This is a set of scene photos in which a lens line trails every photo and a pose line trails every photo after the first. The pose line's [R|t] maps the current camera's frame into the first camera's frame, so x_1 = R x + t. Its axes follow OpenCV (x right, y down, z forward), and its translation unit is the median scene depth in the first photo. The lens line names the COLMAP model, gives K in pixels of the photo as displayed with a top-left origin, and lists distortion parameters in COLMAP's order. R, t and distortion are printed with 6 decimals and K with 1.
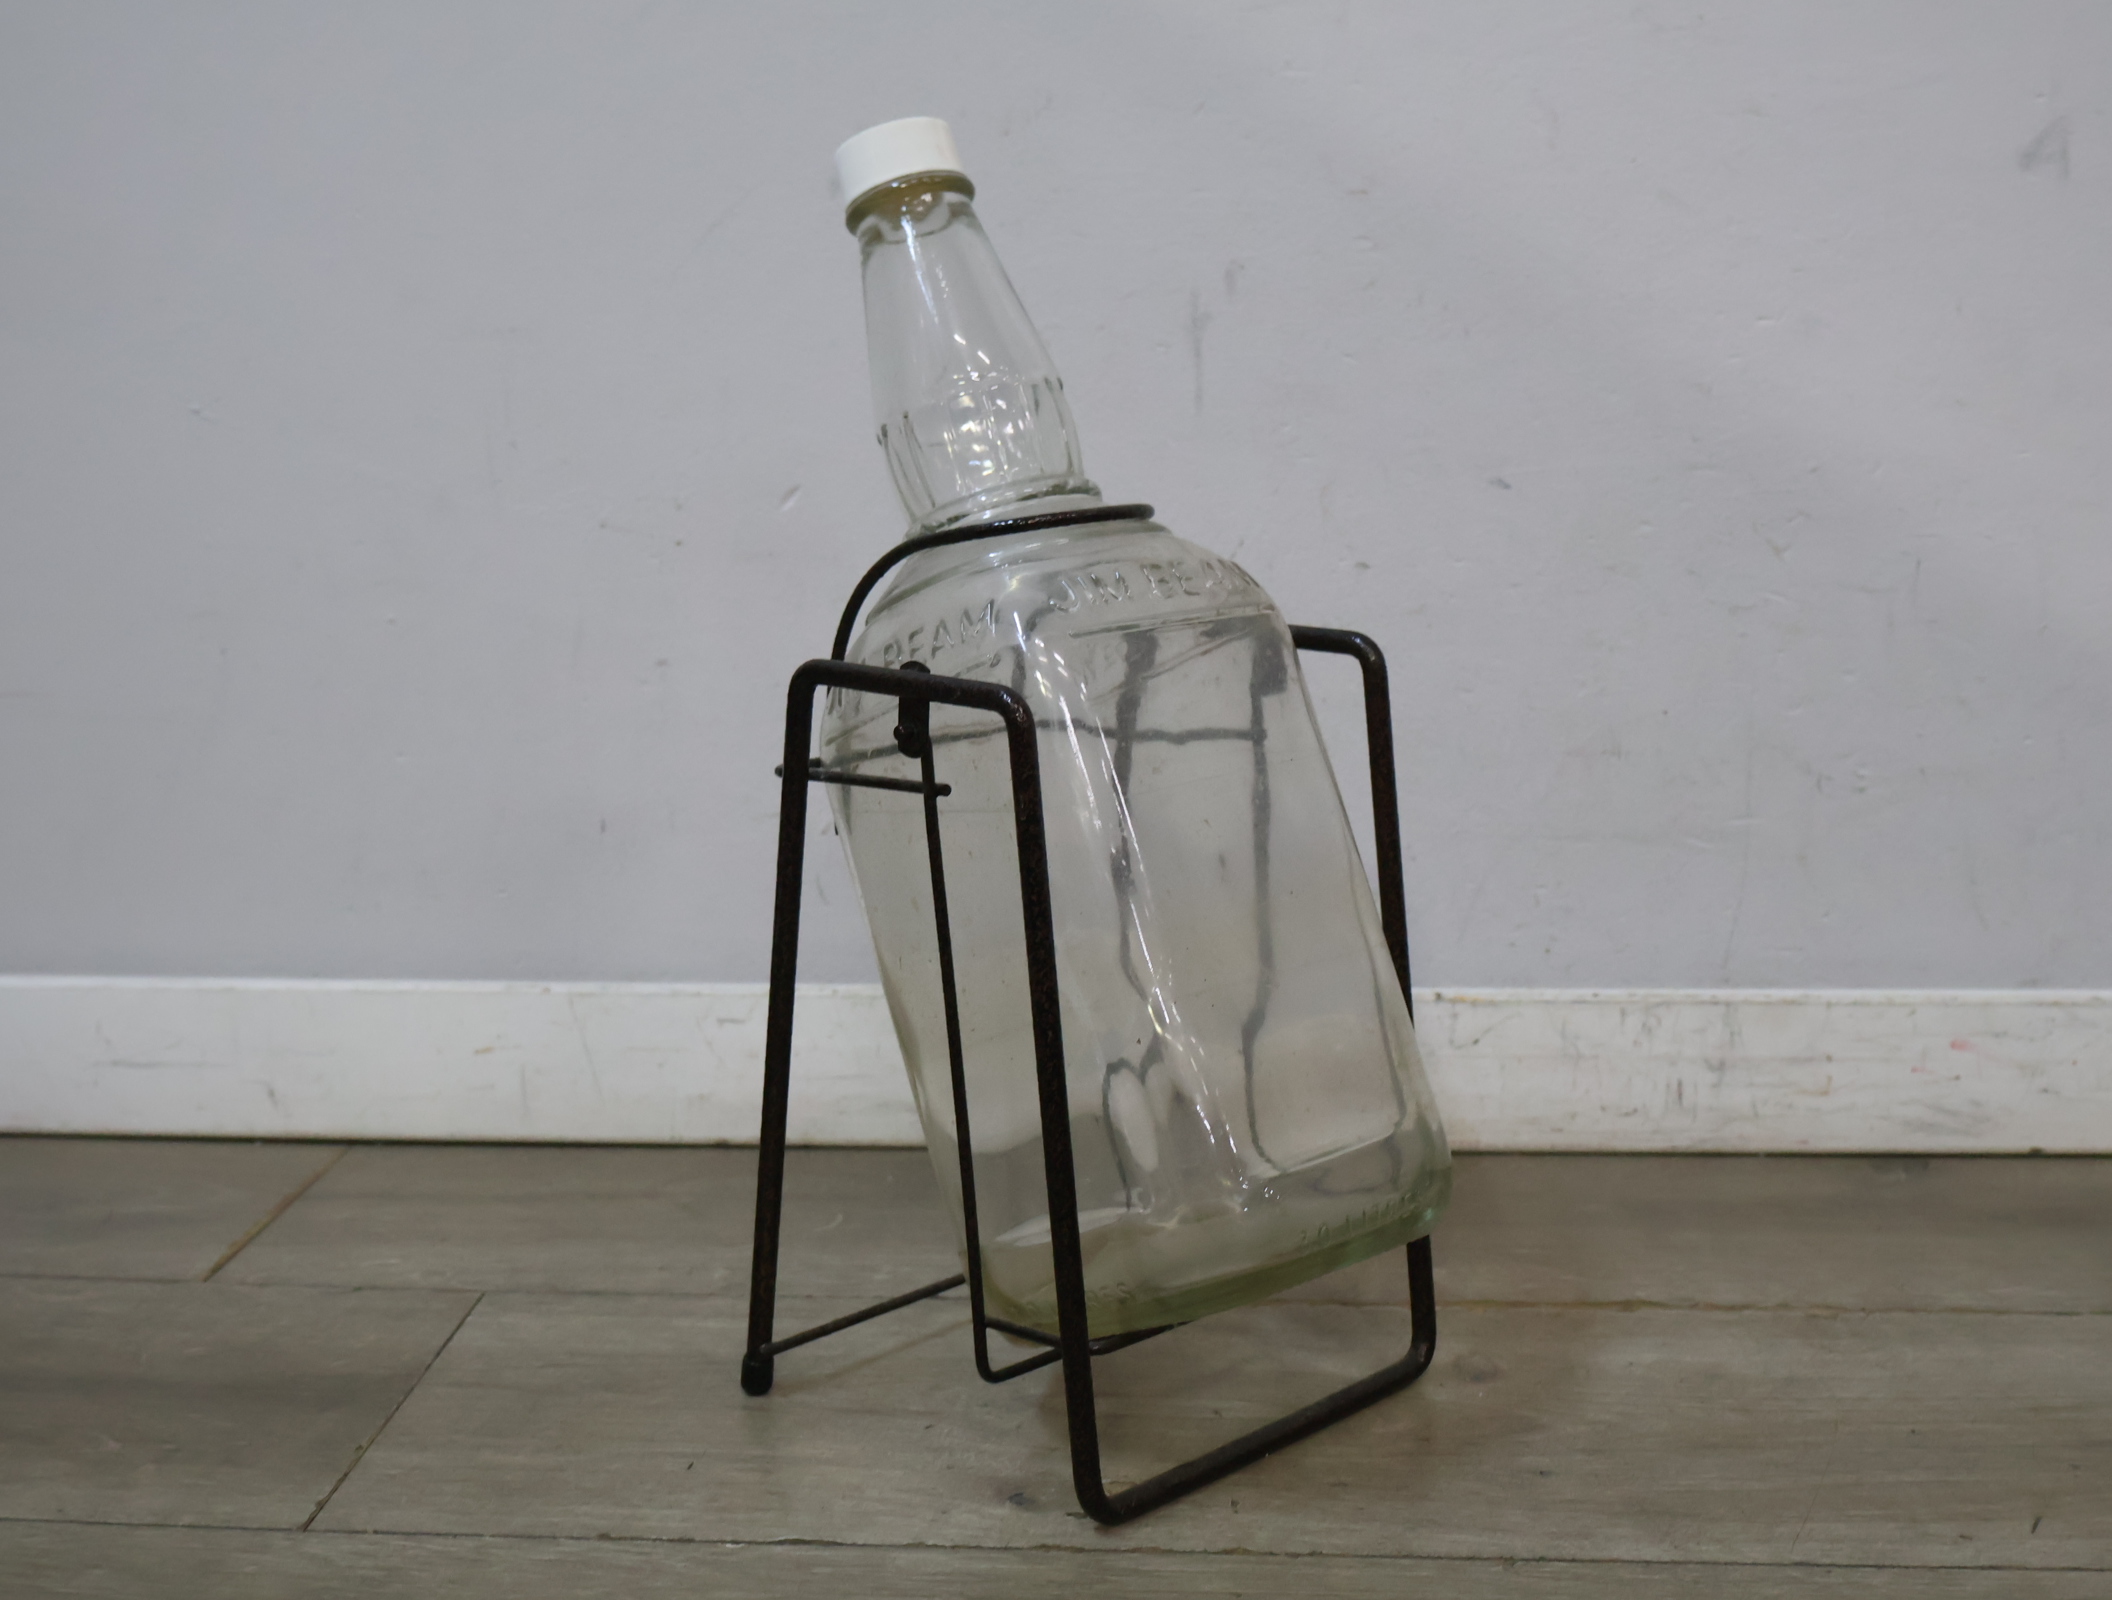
lens RADIAL K [[2607.7, 0, 1046.0], [0, 2607.7, 797.2], [0, 0, 1]] dist [-0.000601, 0.000000]
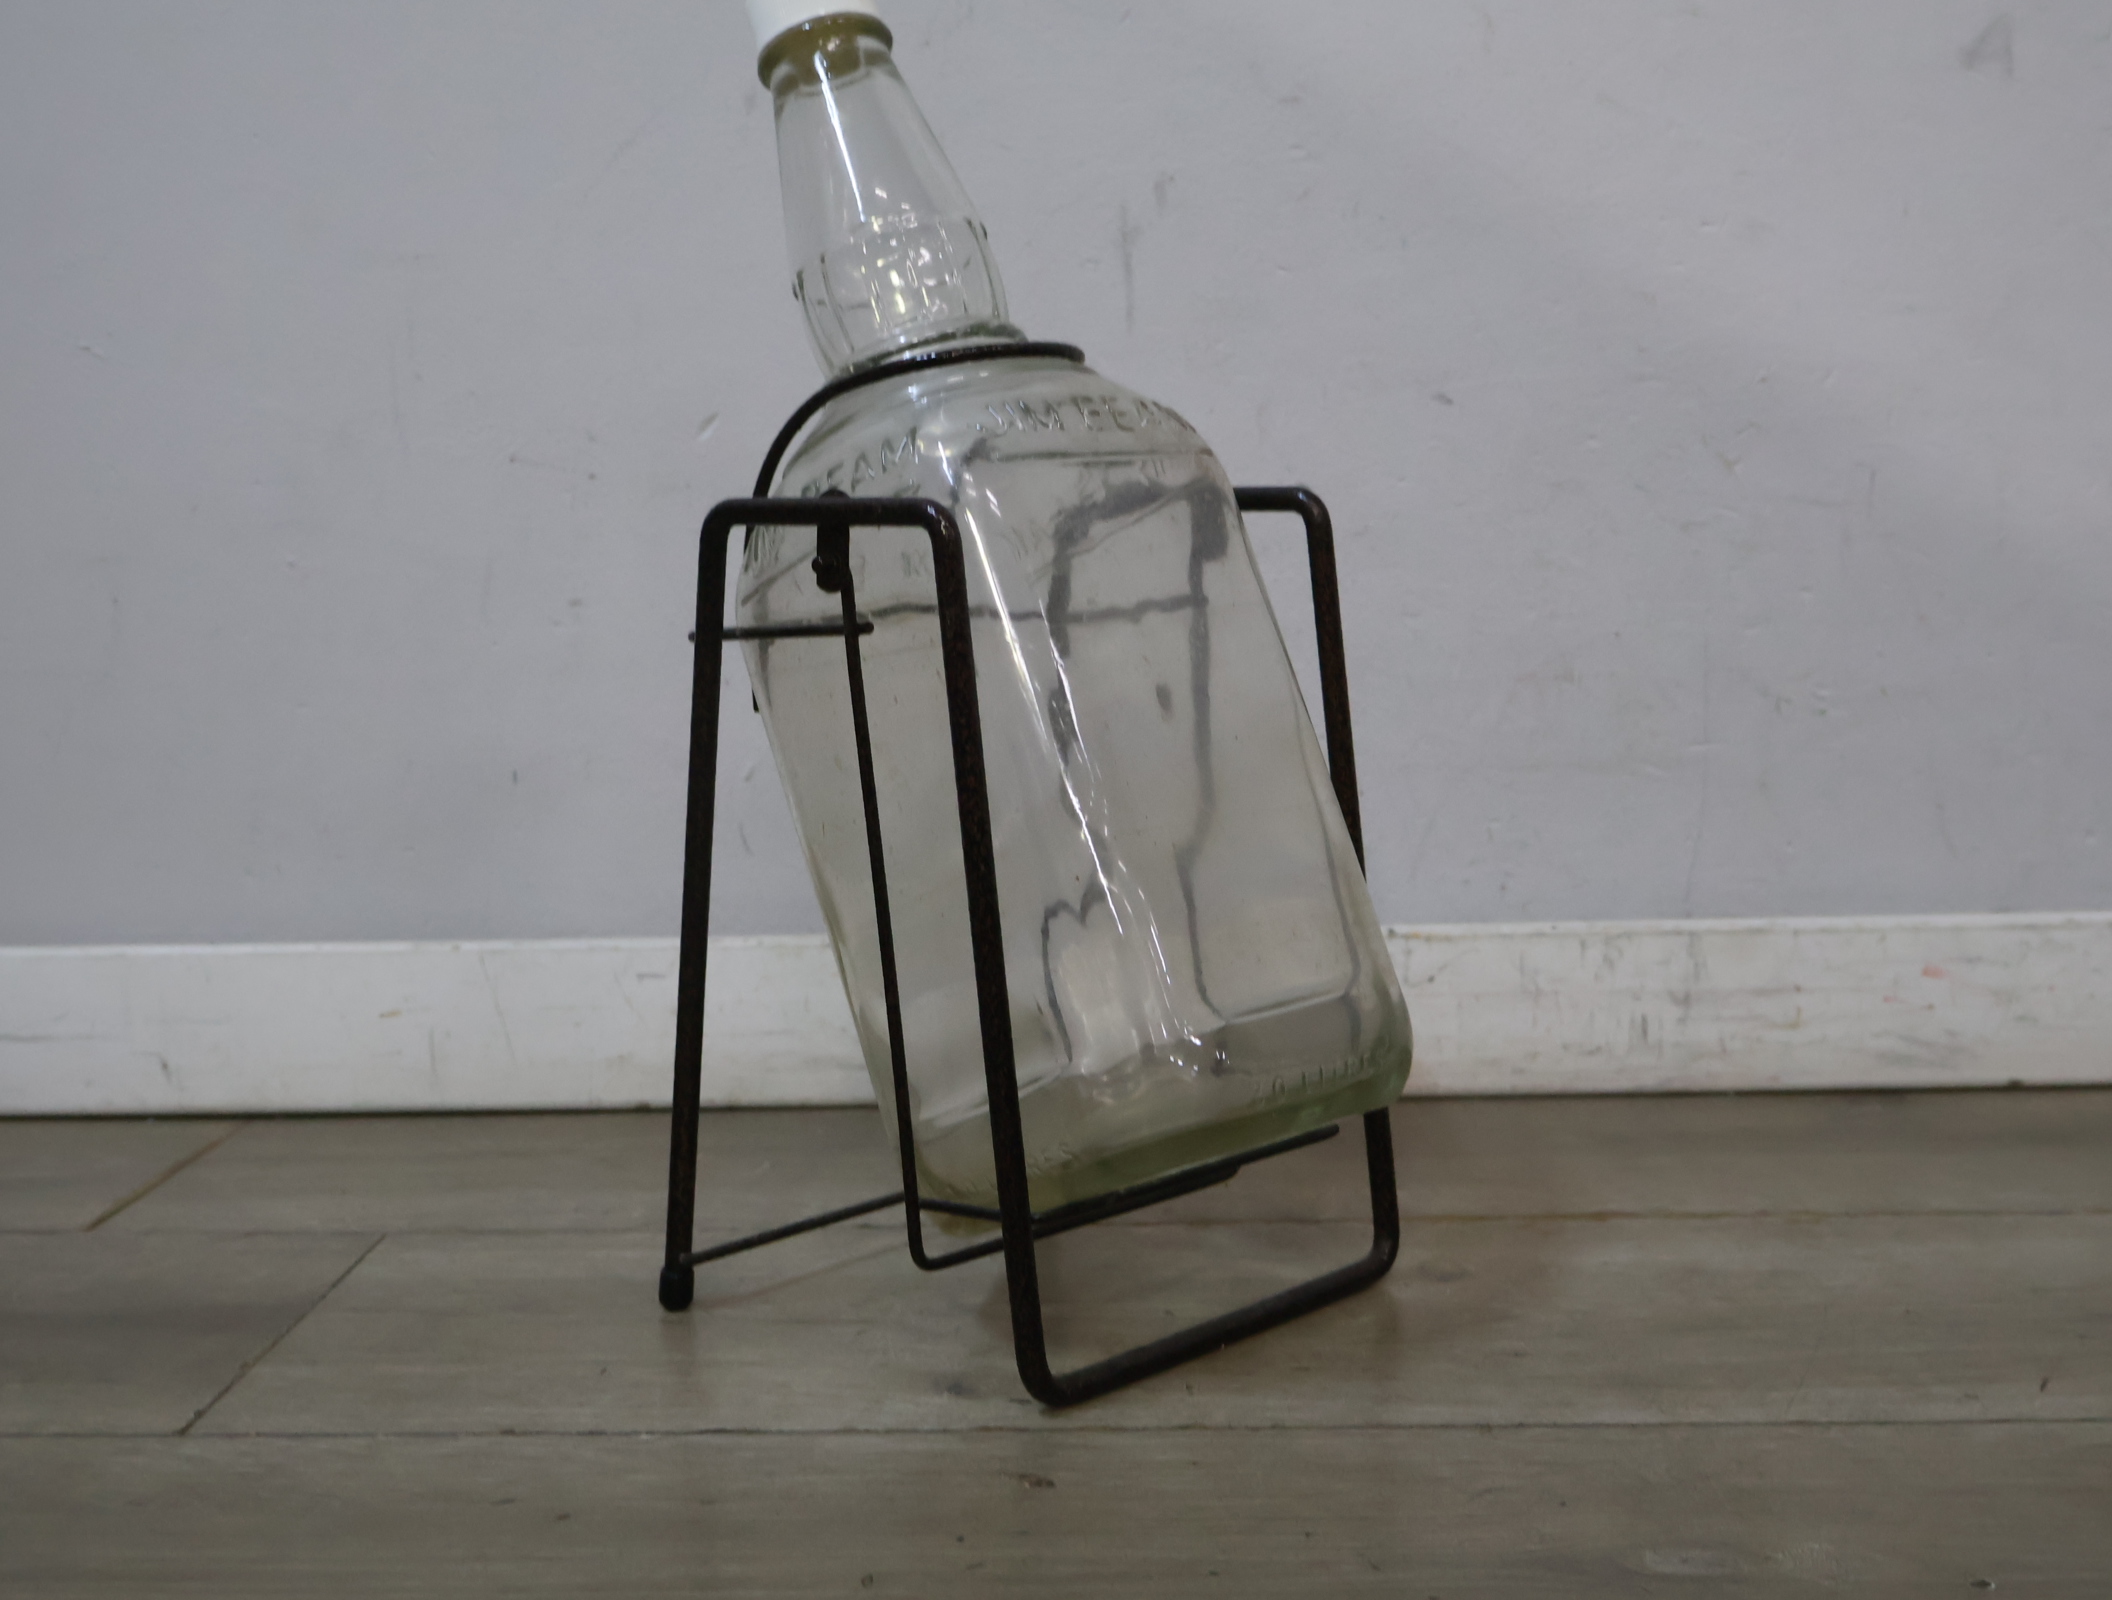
lens RADIAL K [[2607.7, 0, 1053.8], [0, 2607.7, 827.2], [0, 0, 1]] dist [-0.000601, 0.000000]
pose [[0.999524, -0.015680, 0.026560, 0.001708], [0.017068, 0.998456, -0.052861, 0.088547], [-0.025690, 0.053289, 0.998249, 0.045648]]
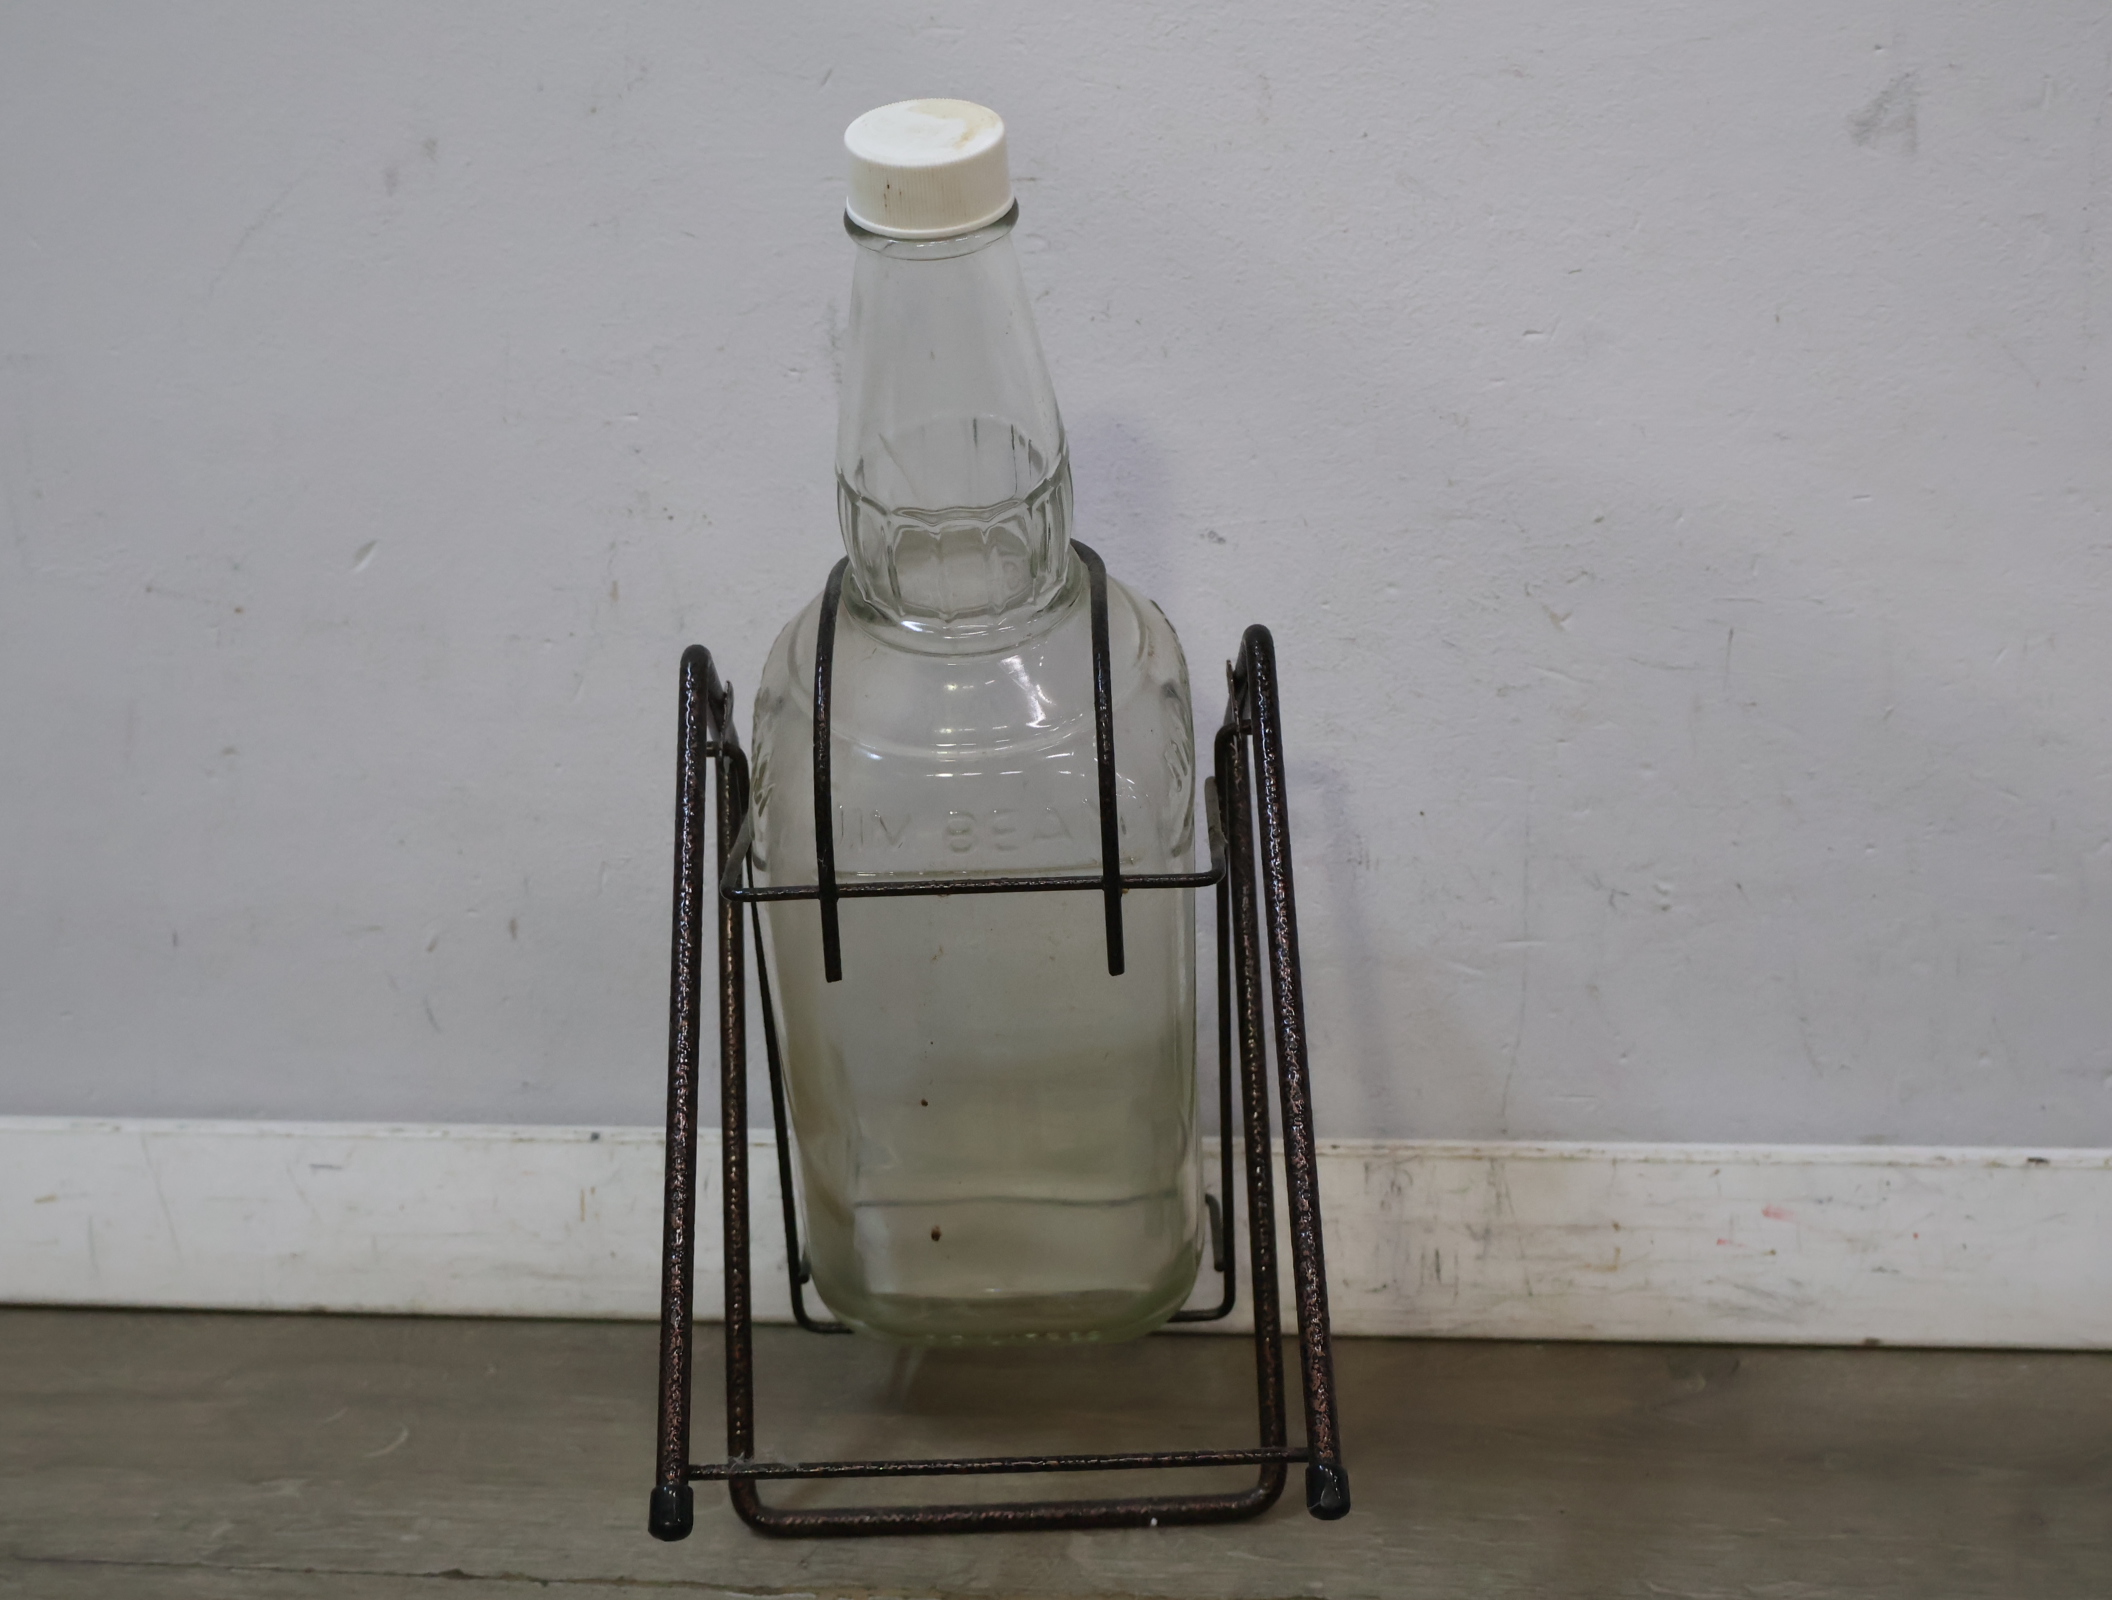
lens RADIAL K [[2607.7, 0, 1043.8], [0, 2607.7, 797.3], [0, 0, 1]] dist [-0.000601, 0.000000]
pose [[0.998510, -0.003624, -0.054450, 0.168259], [0.008128, 0.996539, 0.082726, -0.108700], [0.053962, -0.083045, 0.995084, 0.185281]]
